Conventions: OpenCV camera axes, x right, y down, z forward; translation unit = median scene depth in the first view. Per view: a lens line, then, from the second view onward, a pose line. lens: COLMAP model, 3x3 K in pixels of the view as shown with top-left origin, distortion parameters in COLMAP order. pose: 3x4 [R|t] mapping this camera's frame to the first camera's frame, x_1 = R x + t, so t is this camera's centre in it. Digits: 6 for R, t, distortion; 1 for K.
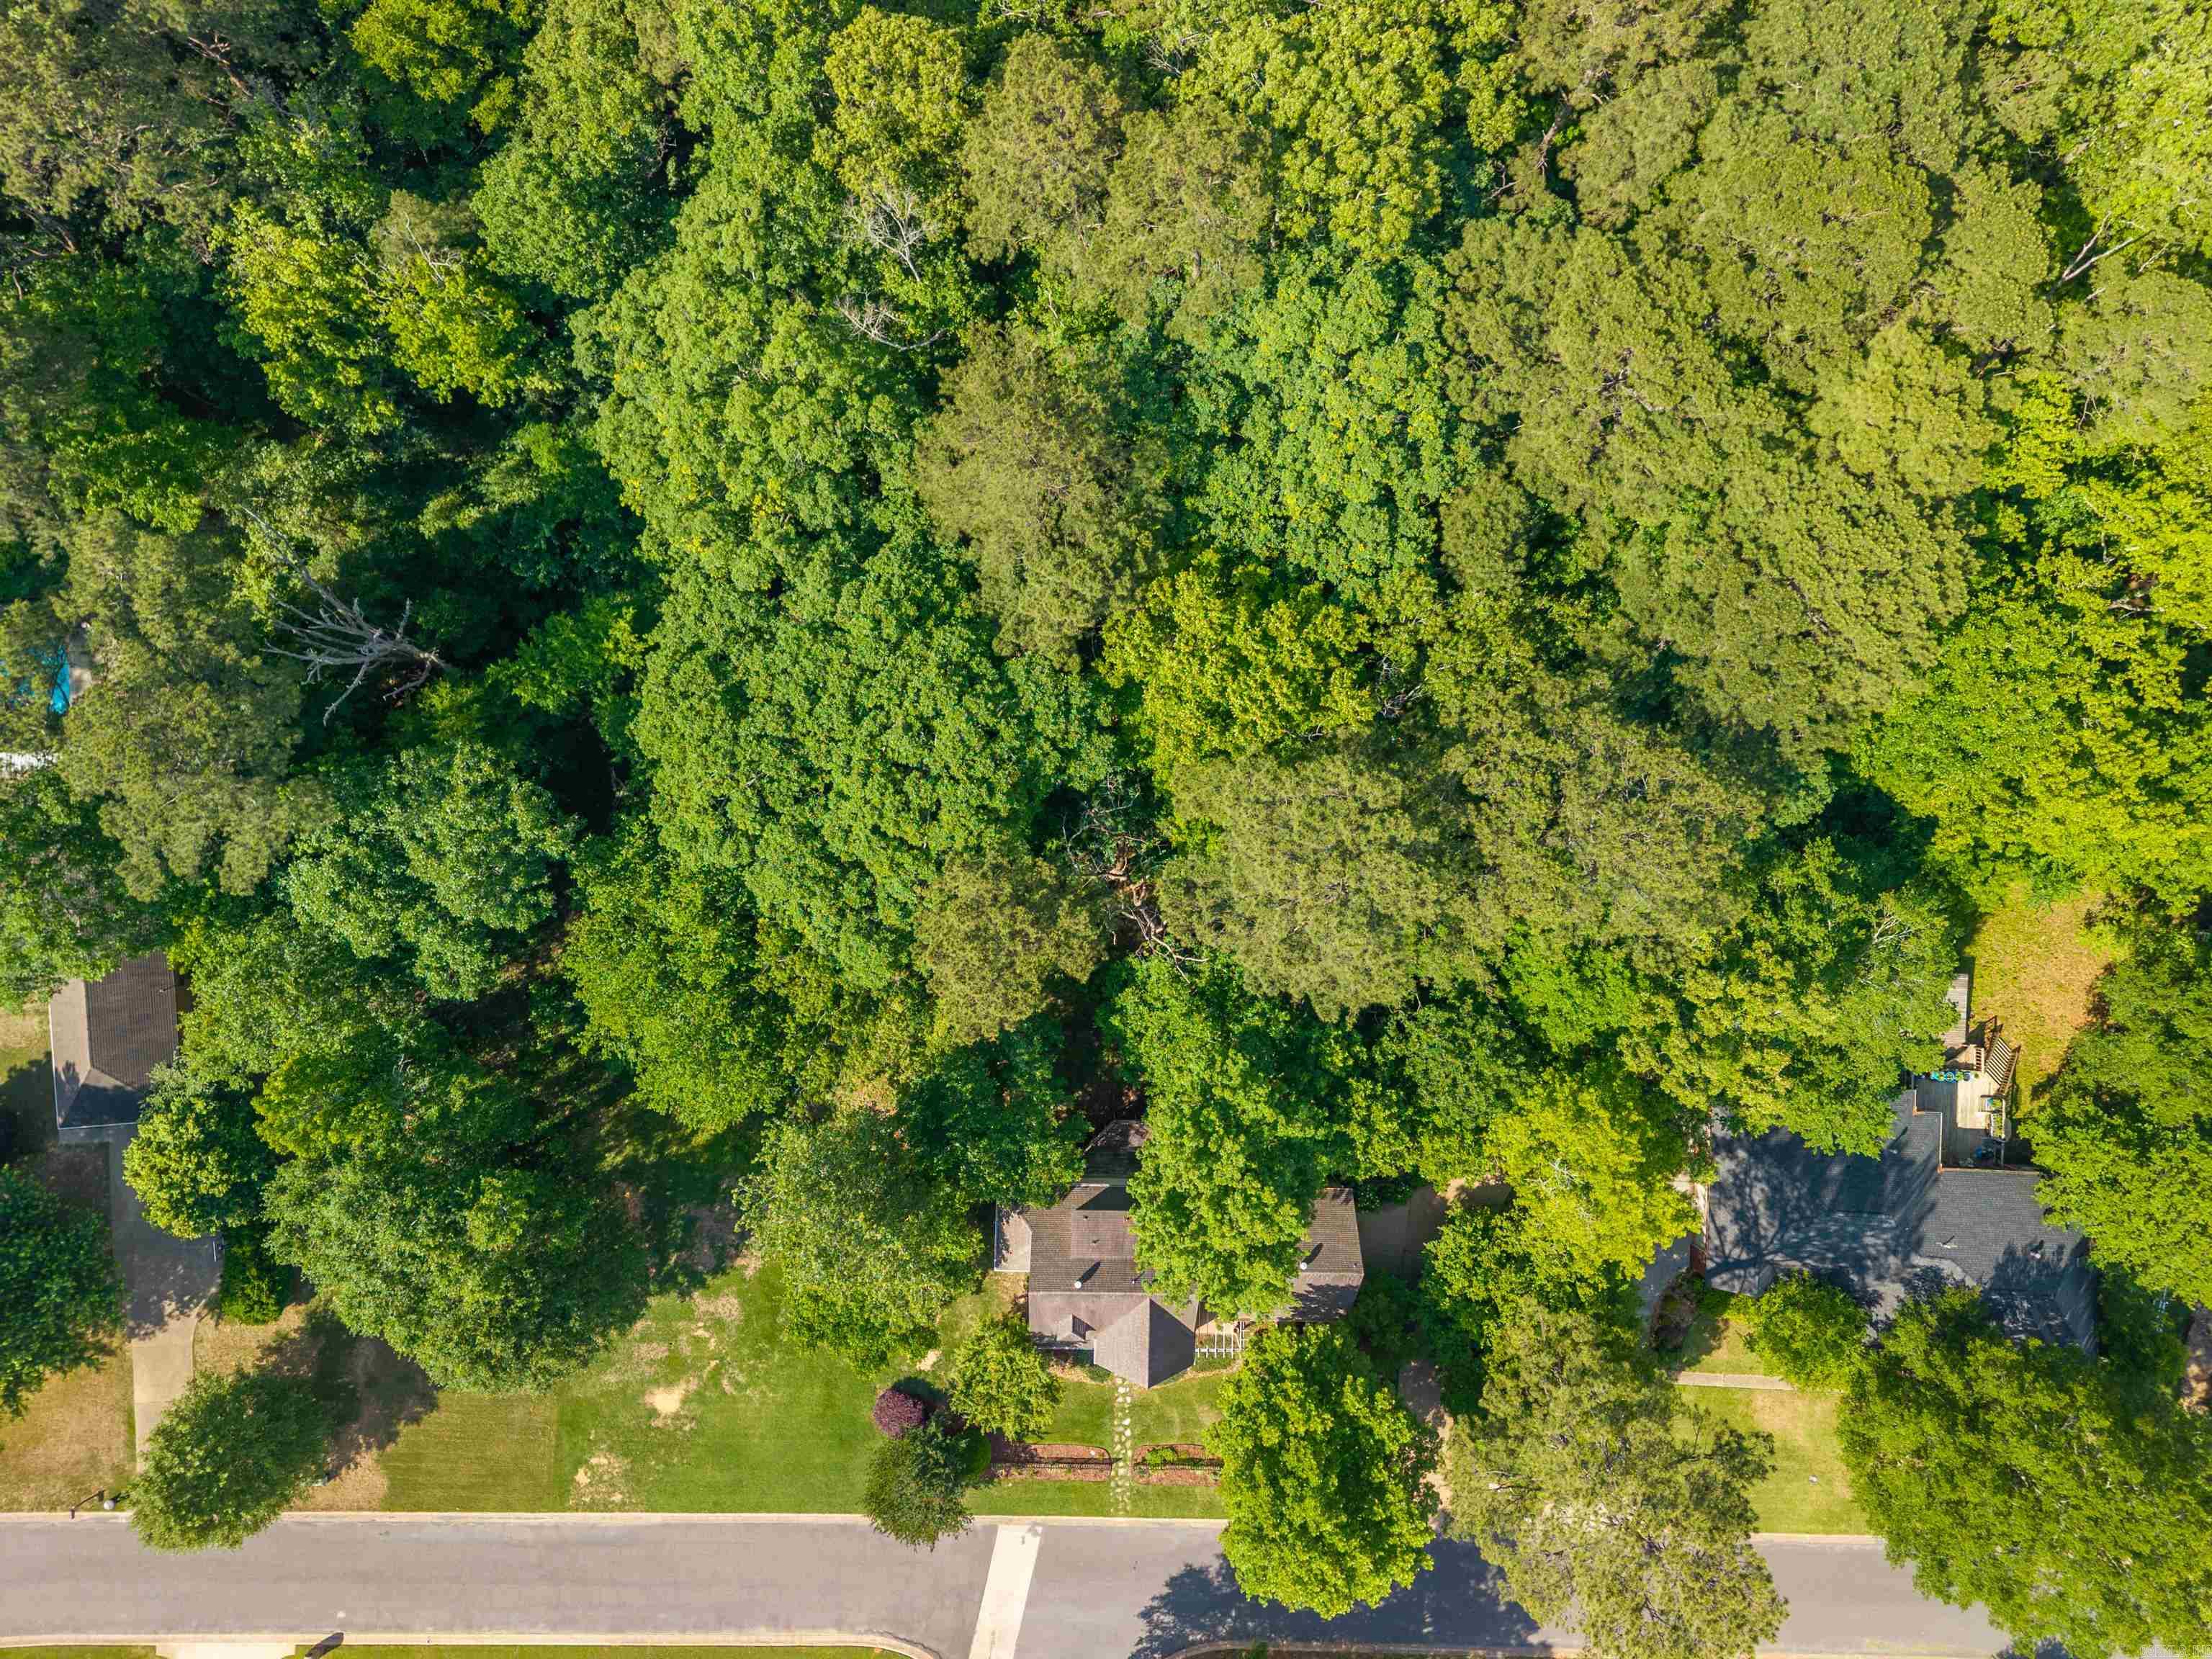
lens RADIAL K [[1485.1, 0, 1105.3], [0, 1485.1, 814.5], [0, 0, 1]] dist [0.017102, -0.017504]
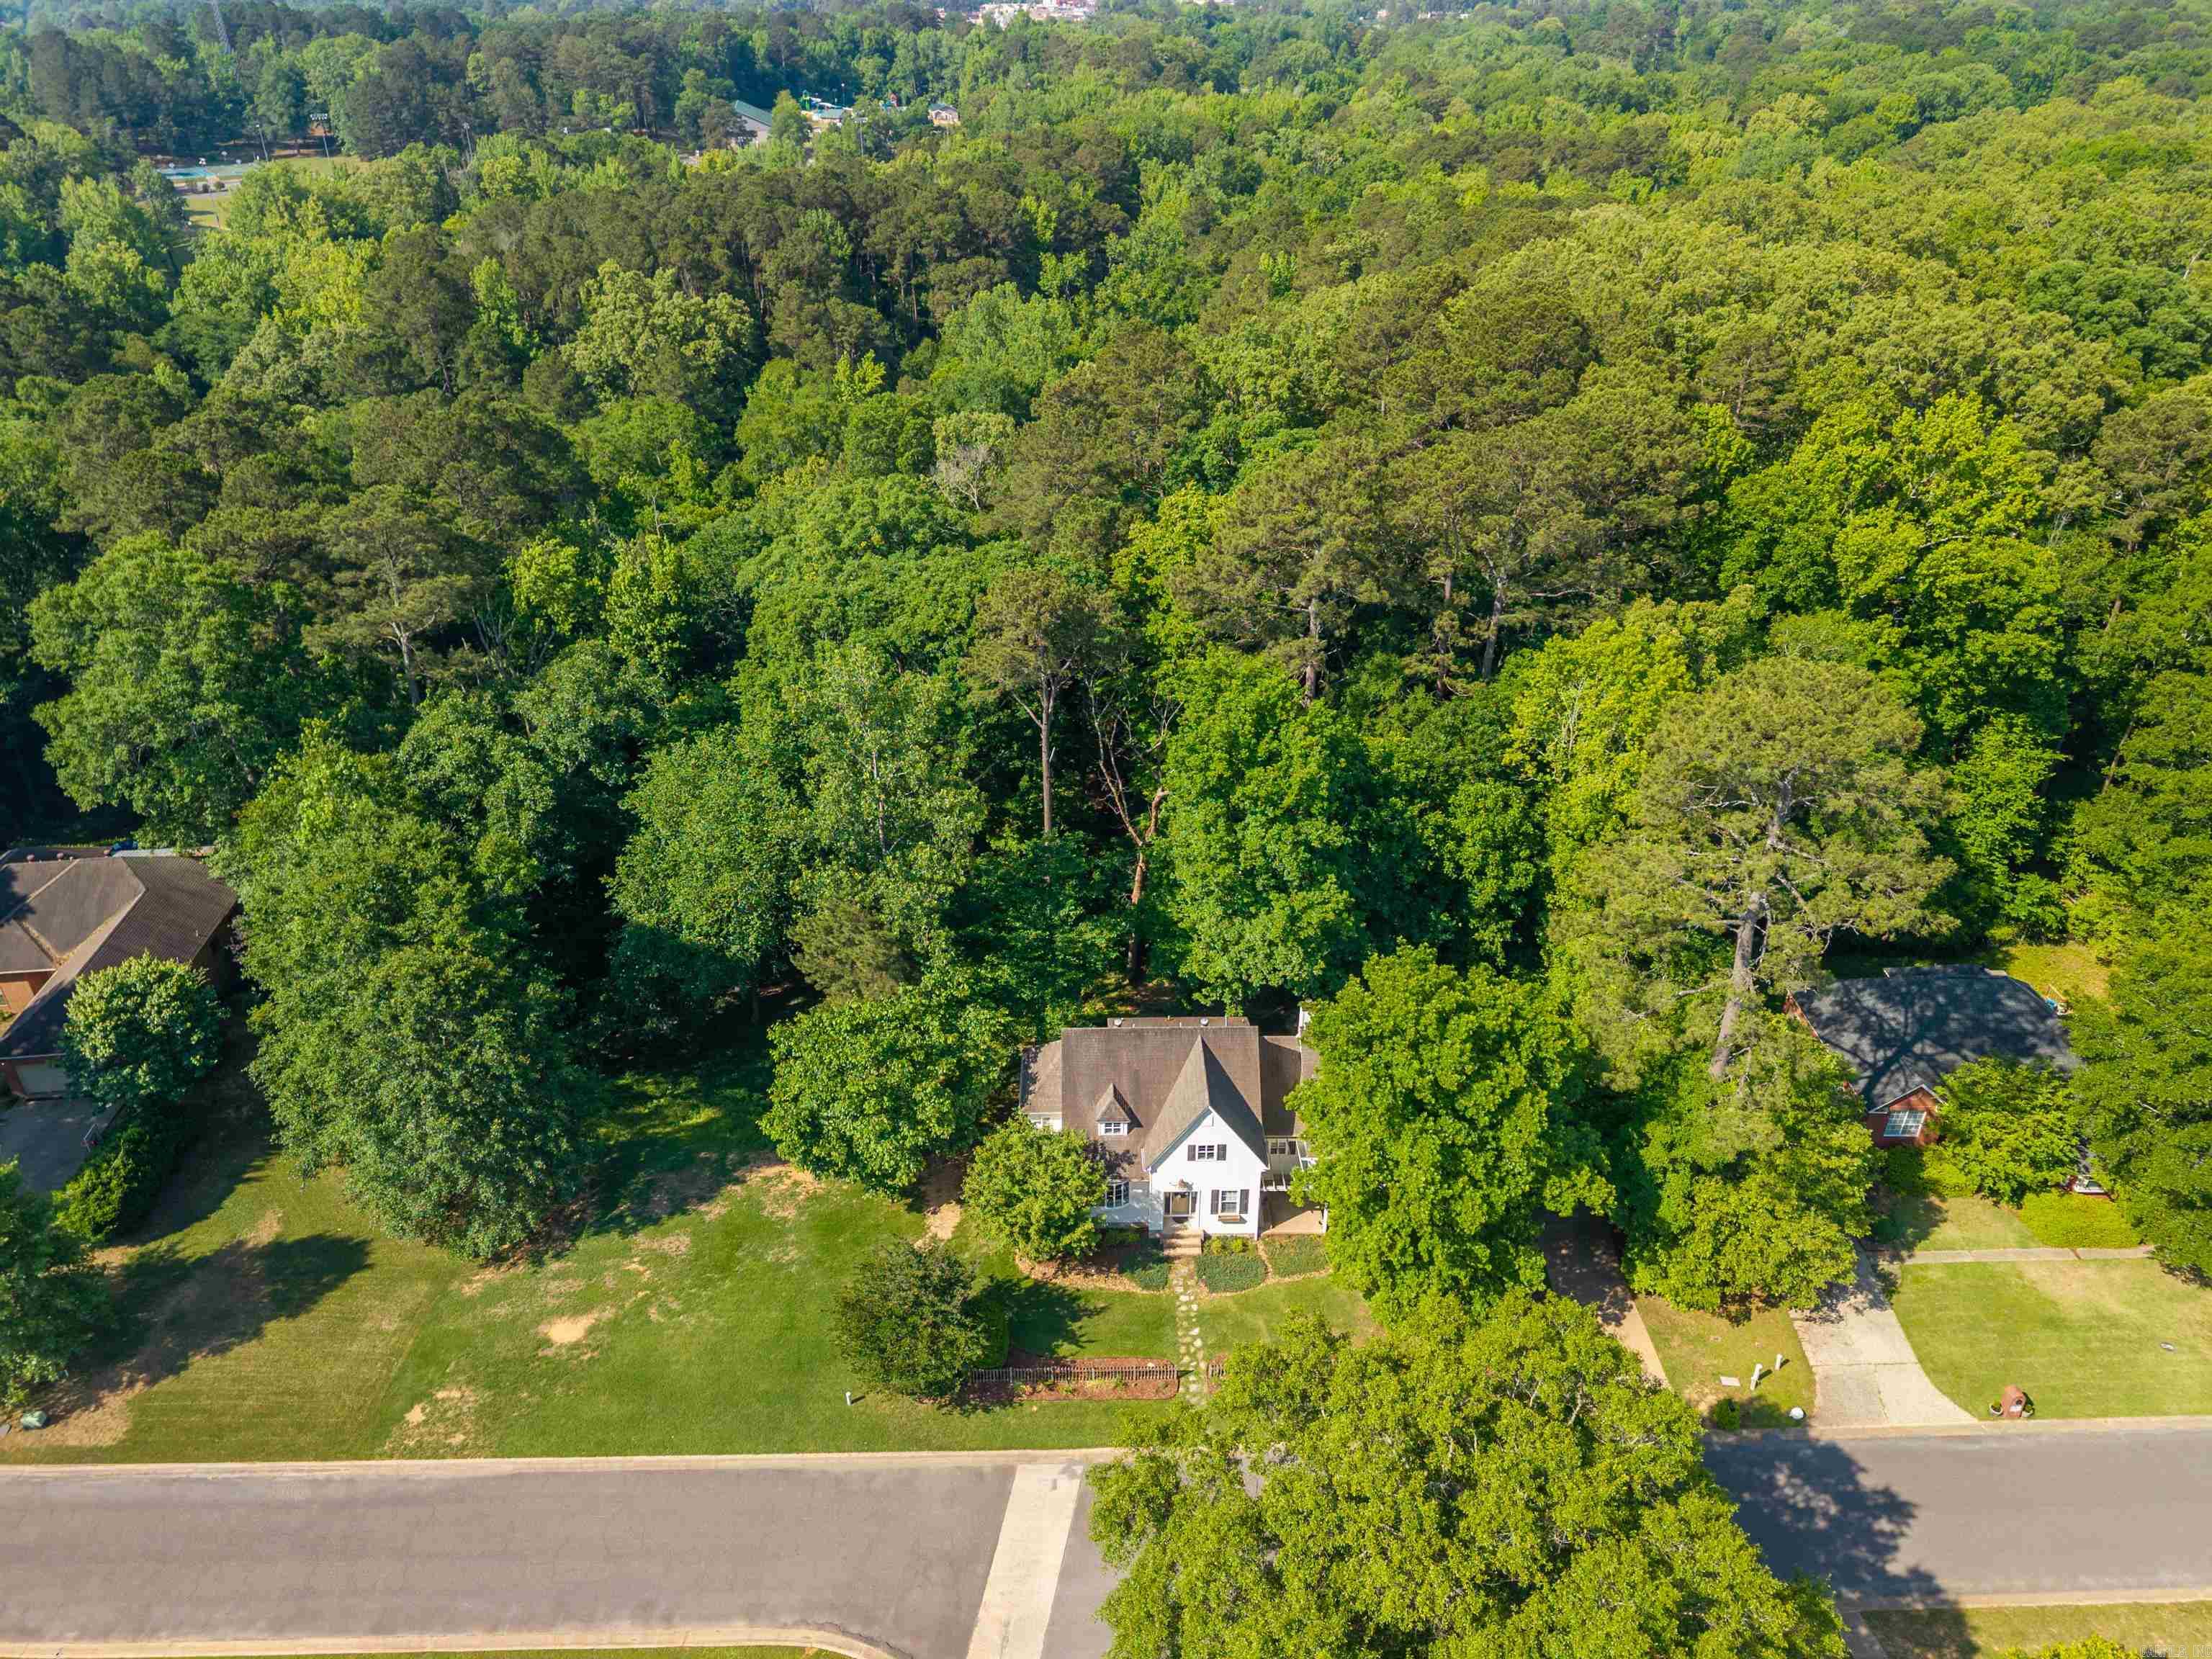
lens RADIAL K [[1485.1, 0, 1105.3], [0, 1485.1, 814.5], [0, 0, 1]] dist [0.017102, -0.017504]
pose [[0.998784, -0.043983, 0.022263, -0.040157], [0.041162, 0.495573, -0.867591, 1.065386], [0.027127, 0.867452, 0.496781, 0.489944]]
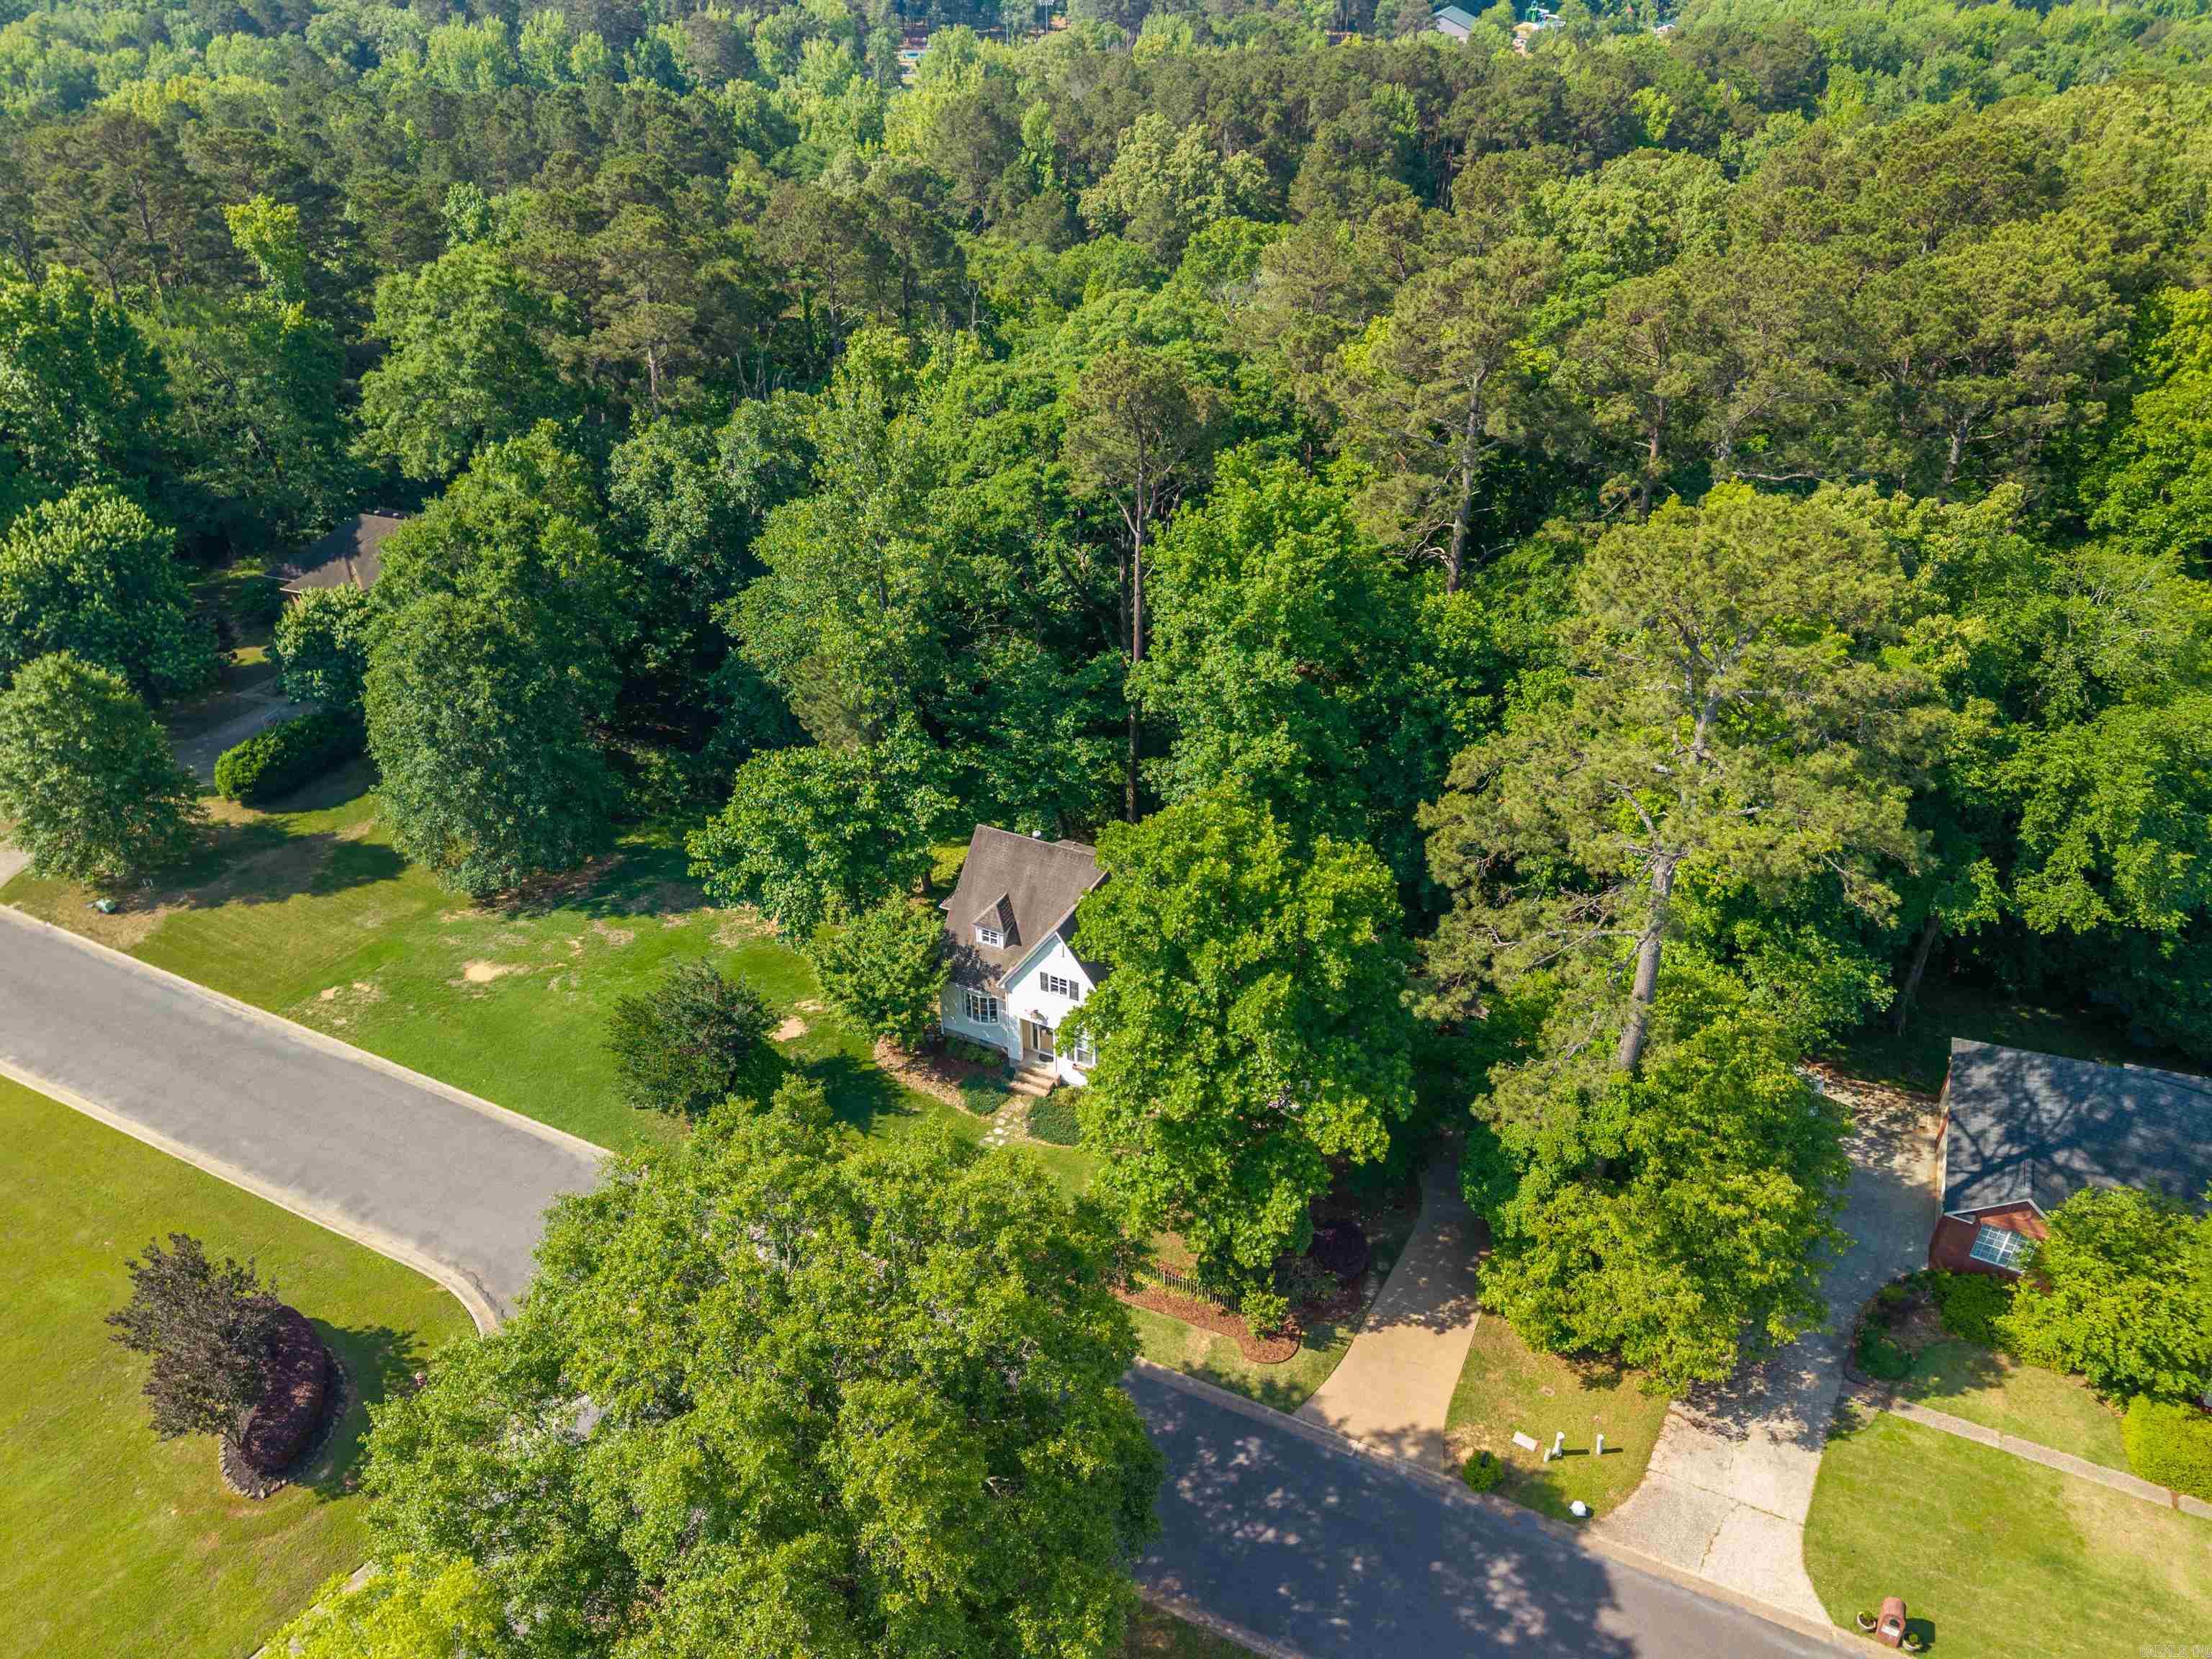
lens RADIAL K [[1471.4, 0, 1112.7], [0, 1471.4, 824.1], [0, 0, 1]] dist [0.024522, -0.026237]
pose [[0.909007, 0.197422, -0.367058, 0.324289], [-0.416007, 0.483448, -0.770206, 0.952481], [0.025398, 0.852821, 0.521586, 0.621639]]
